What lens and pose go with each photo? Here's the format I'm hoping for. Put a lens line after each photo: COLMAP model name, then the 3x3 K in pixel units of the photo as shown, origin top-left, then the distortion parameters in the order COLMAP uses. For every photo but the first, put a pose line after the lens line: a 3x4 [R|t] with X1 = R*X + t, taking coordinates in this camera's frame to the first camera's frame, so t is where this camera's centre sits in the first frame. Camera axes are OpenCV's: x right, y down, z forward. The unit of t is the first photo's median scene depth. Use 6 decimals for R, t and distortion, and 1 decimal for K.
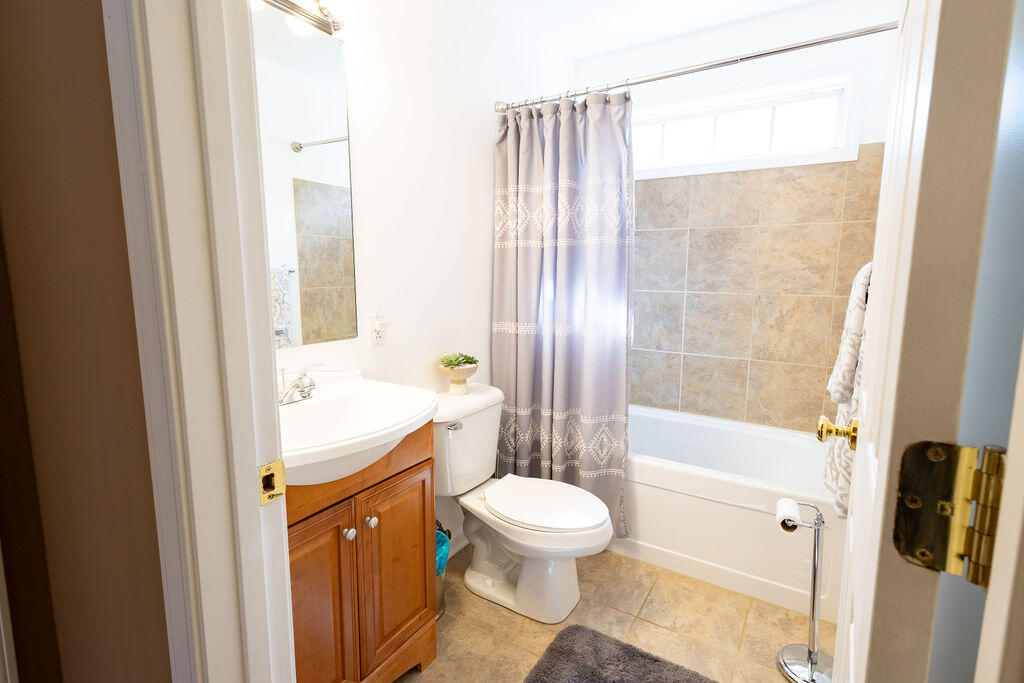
lens RADIAL K [[492.8, 0, 521.8], [0, 492.8, 326.4], [0, 0, 1]] dist [0.026850, -0.007486]
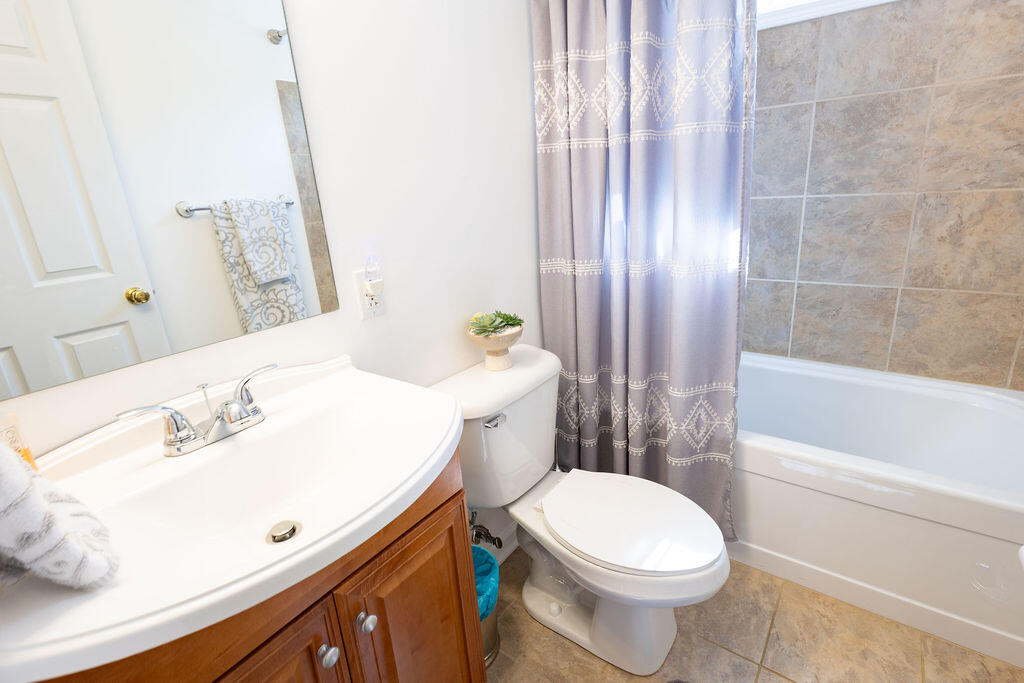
lens RADIAL K [[492.8, 0, 521.8], [0, 492.8, 326.4], [0, 0, 1]] dist [0.026850, -0.007486]
pose [[0.994107, -0.043268, -0.099396, -0.017963], [0.059999, 0.983258, 0.172058, -0.040509], [0.090287, -0.177008, 0.980059, 0.272620]]
